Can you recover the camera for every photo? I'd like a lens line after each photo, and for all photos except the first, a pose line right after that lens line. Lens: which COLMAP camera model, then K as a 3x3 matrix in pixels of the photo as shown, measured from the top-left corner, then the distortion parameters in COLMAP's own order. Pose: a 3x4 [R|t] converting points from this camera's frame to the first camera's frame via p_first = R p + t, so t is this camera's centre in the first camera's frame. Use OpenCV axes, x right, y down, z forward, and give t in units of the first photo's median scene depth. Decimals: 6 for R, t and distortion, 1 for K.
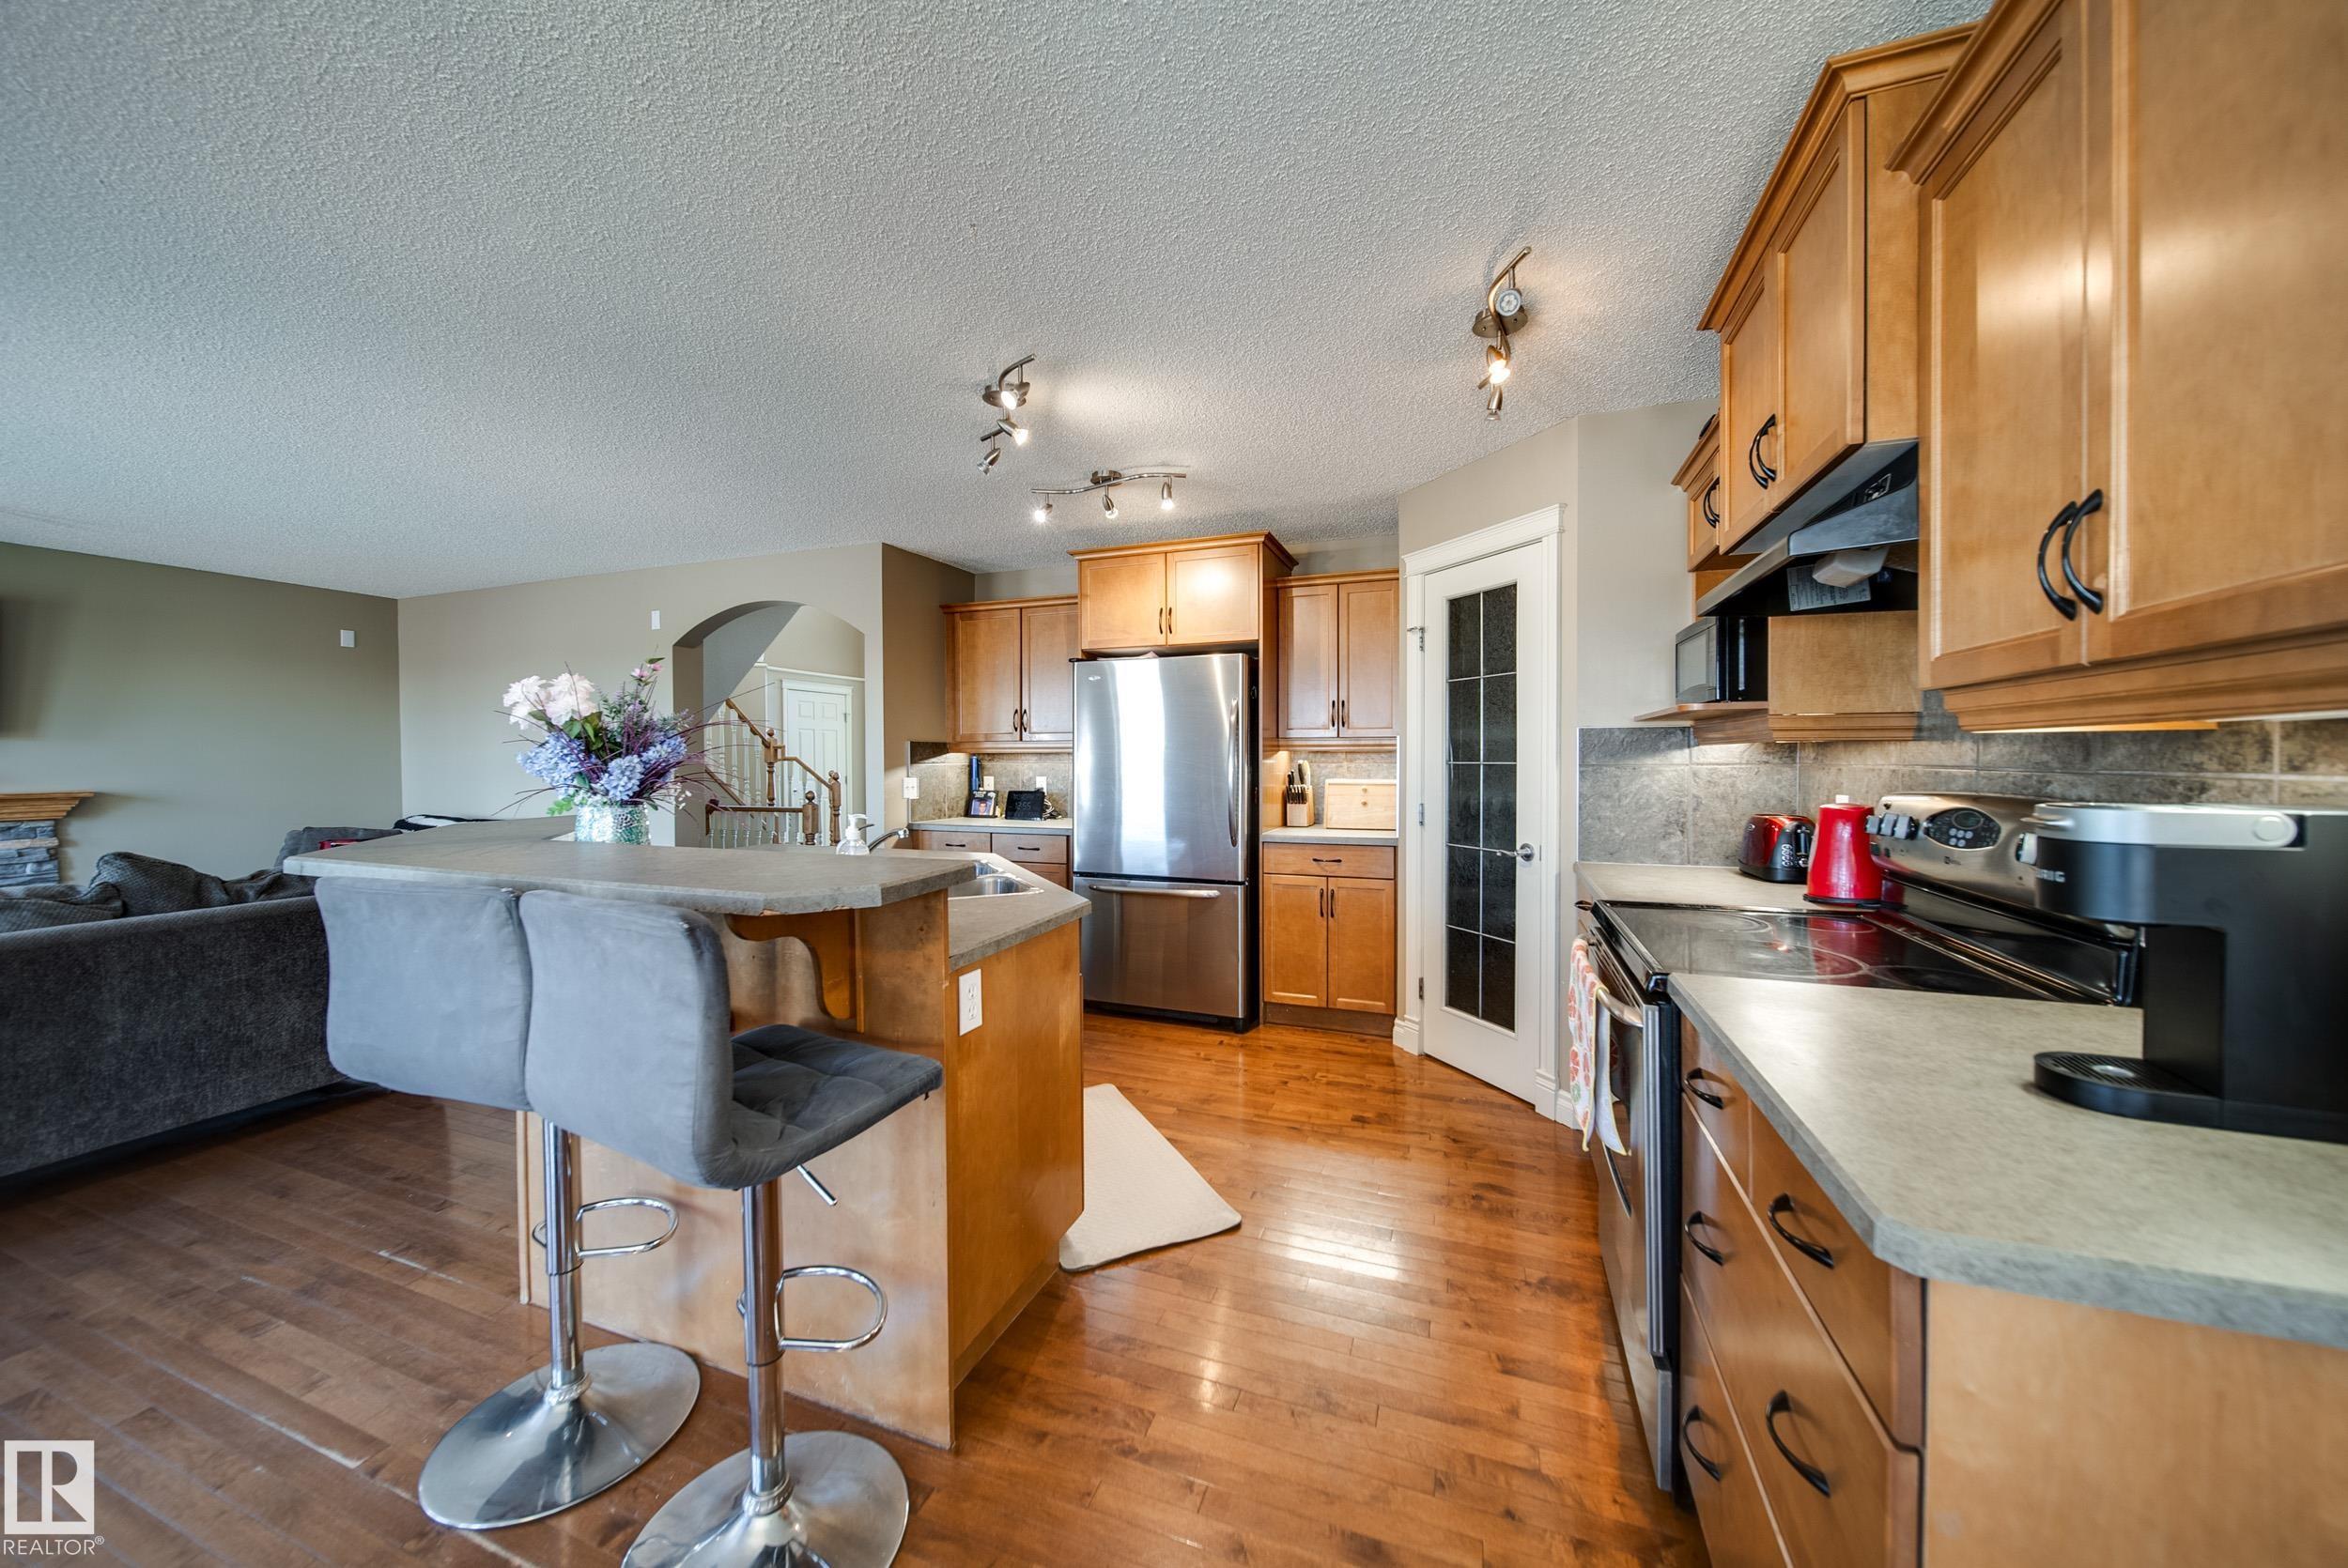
lens RADIAL K [[833.2, 0, 1170.9], [0, 833.2, 771.7], [0, 0, 1]] dist [-0.000628, -0.000064]
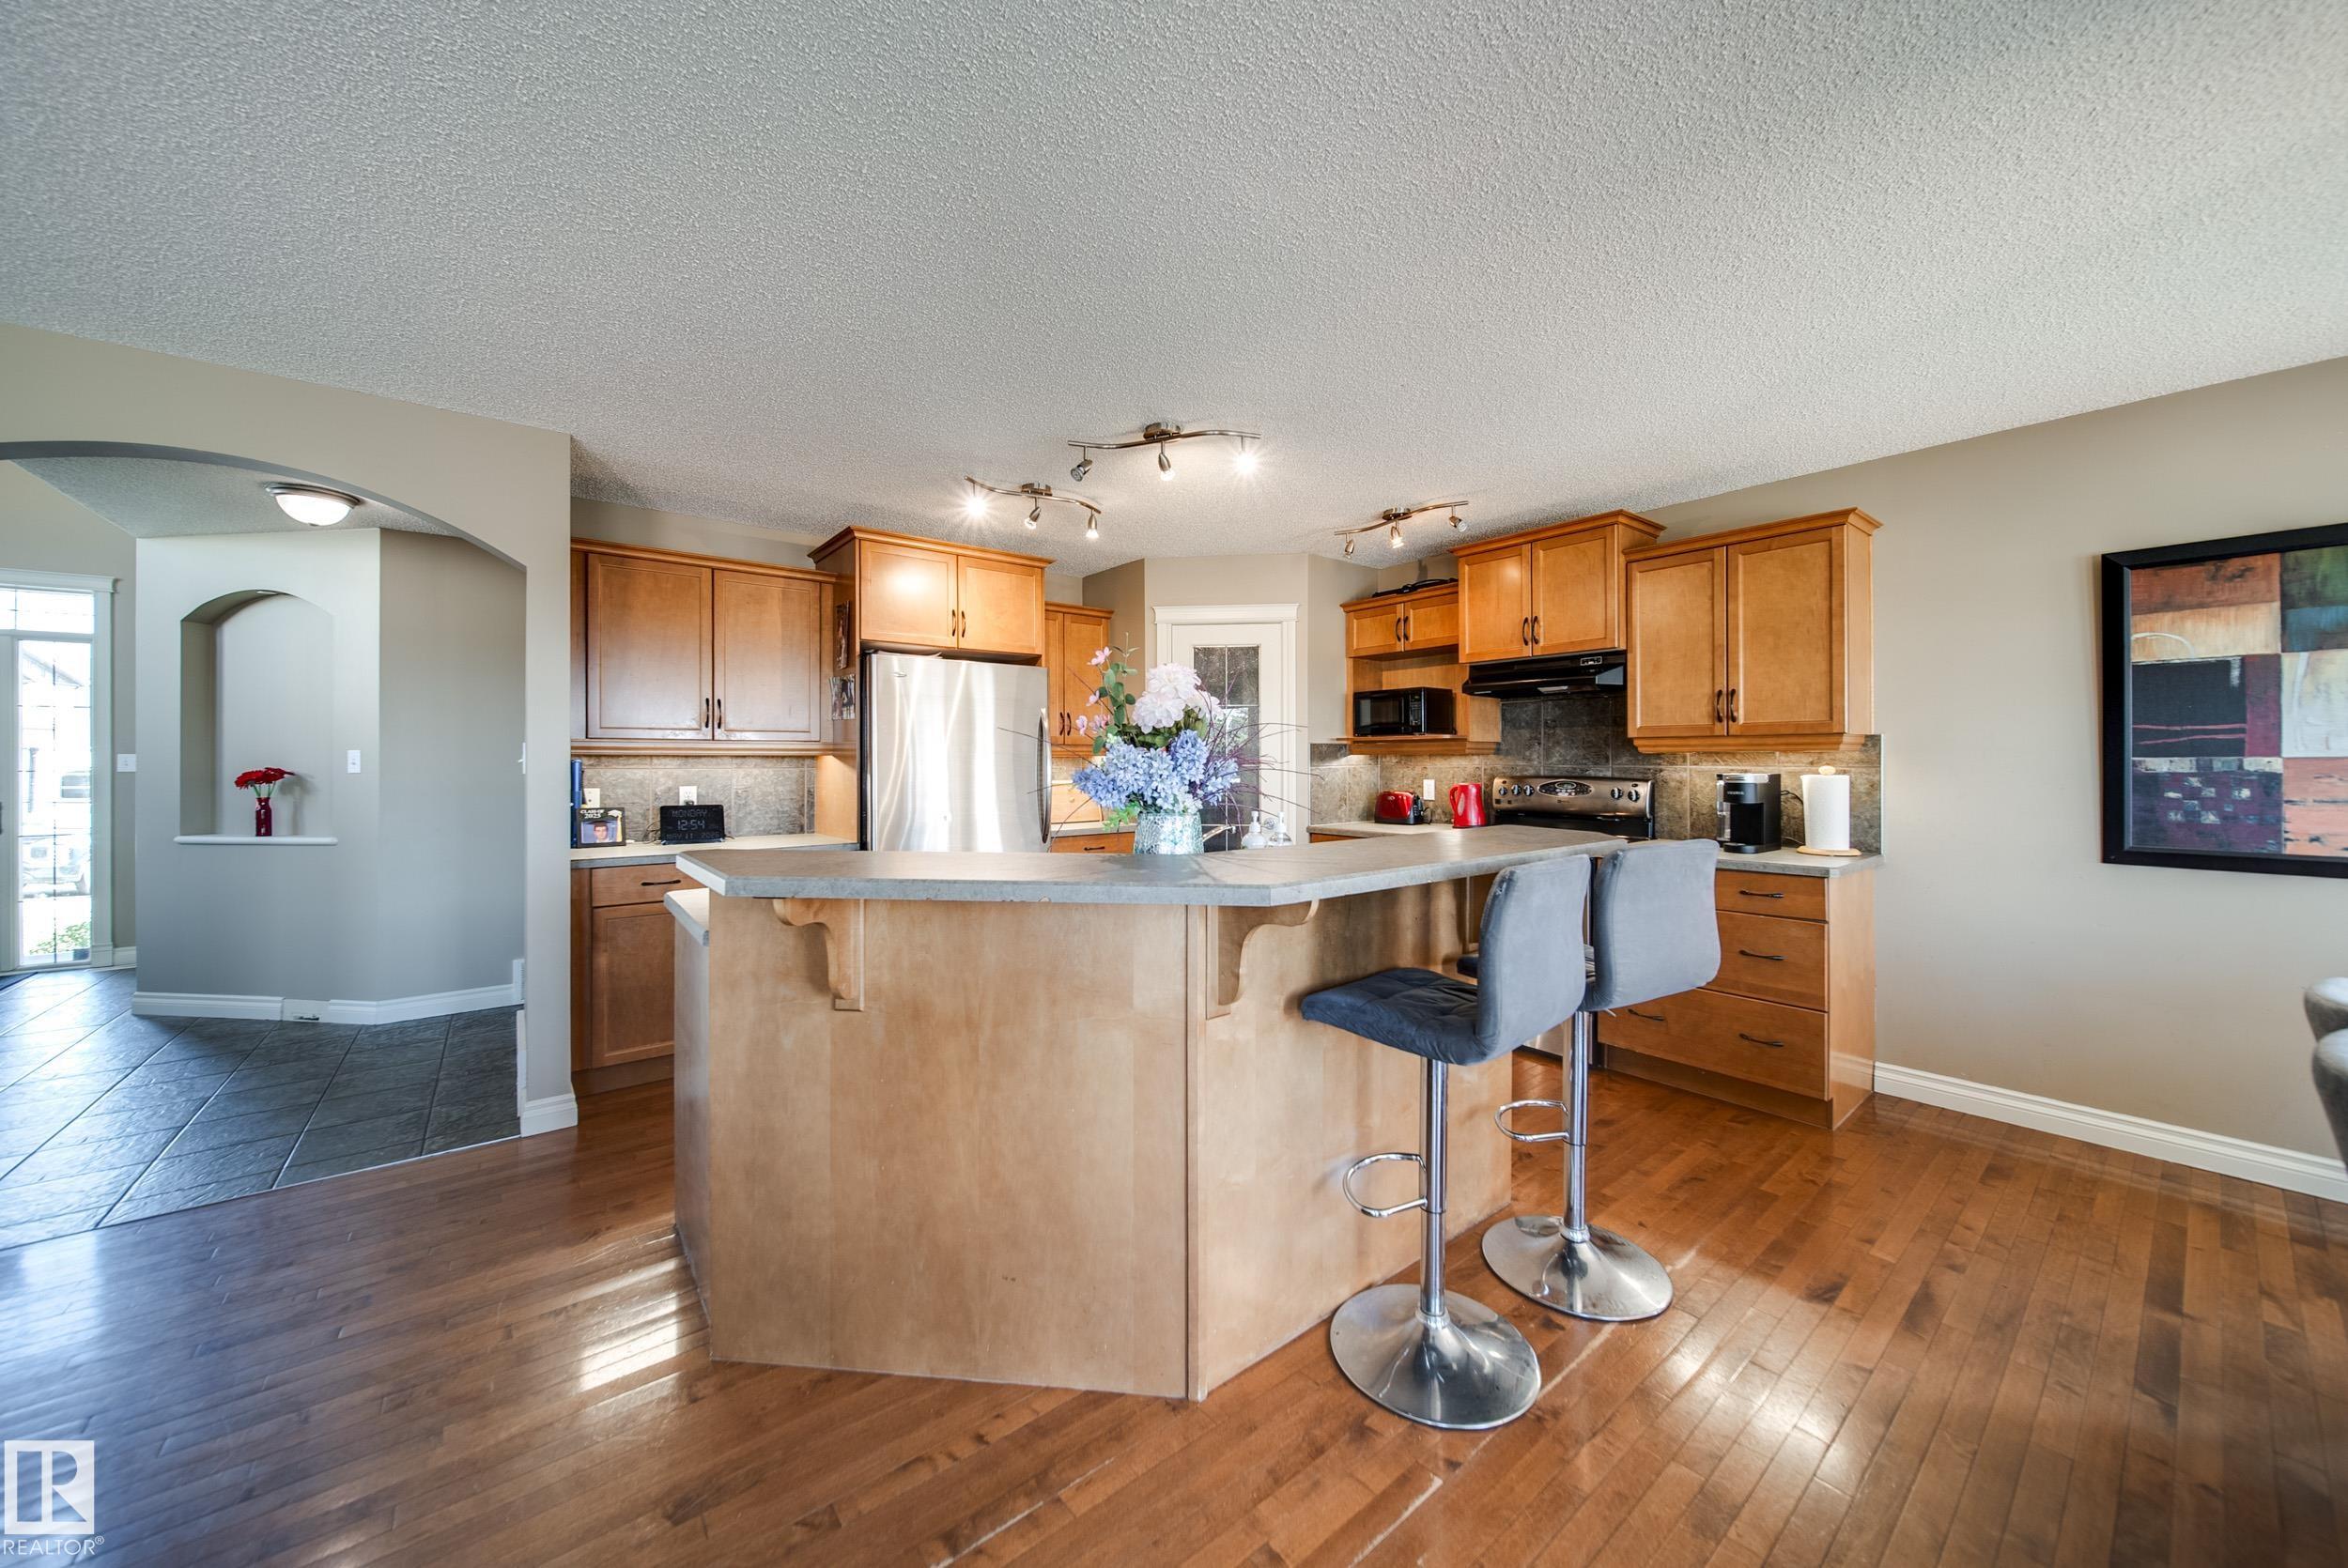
lens RADIAL K [[835.6, 0, 1173.8], [0, 835.6, 755.7], [0, 0, 1]] dist [0.000106, -0.000079]
pose [[0.505992, 0.005695, 0.862519, -0.801770], [0.014776, 0.999774, -0.015270, -0.004970], [-0.862411, 0.020471, 0.505794, 0.302792]]
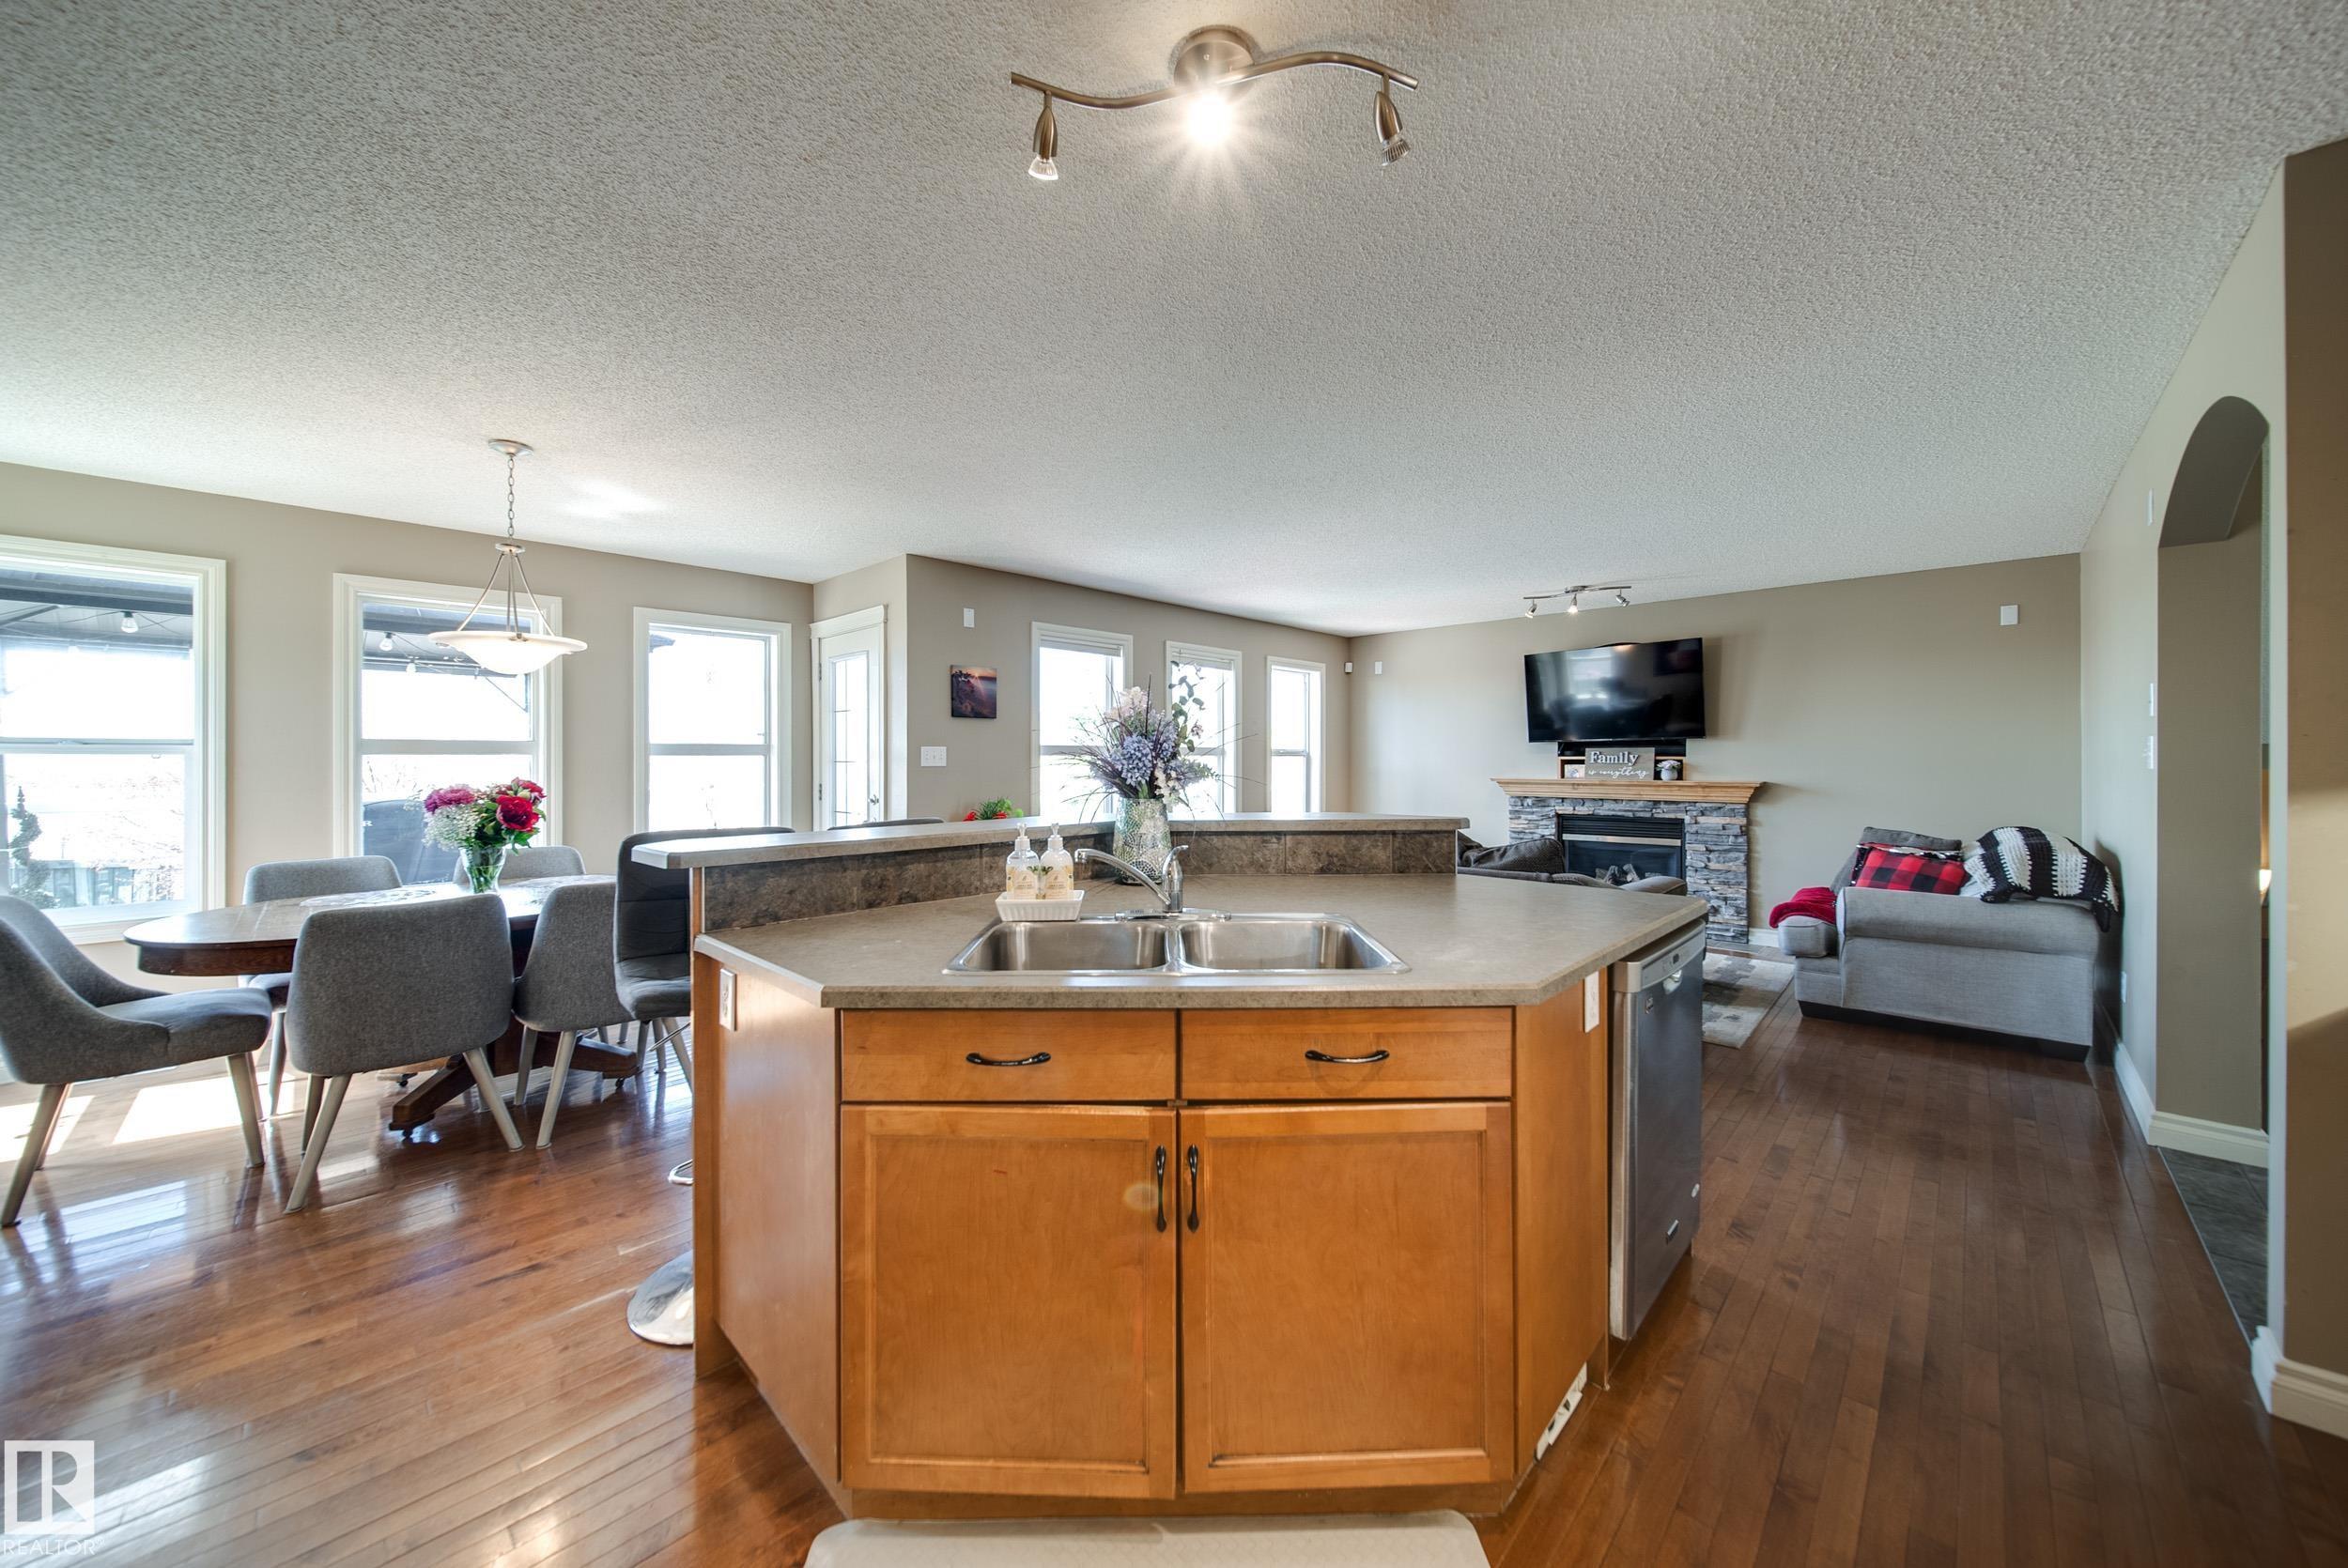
lens RADIAL K [[835.6, 0, 1173.8], [0, 835.6, 755.7], [0, 0, 1]] dist [0.000106, -0.000079]
pose [[-0.386212, 0.001196, -0.922409, 0.211871], [-0.012774, 0.999896, 0.006645, -0.015645], [0.922322, 0.014349, -0.386157, 0.822525]]
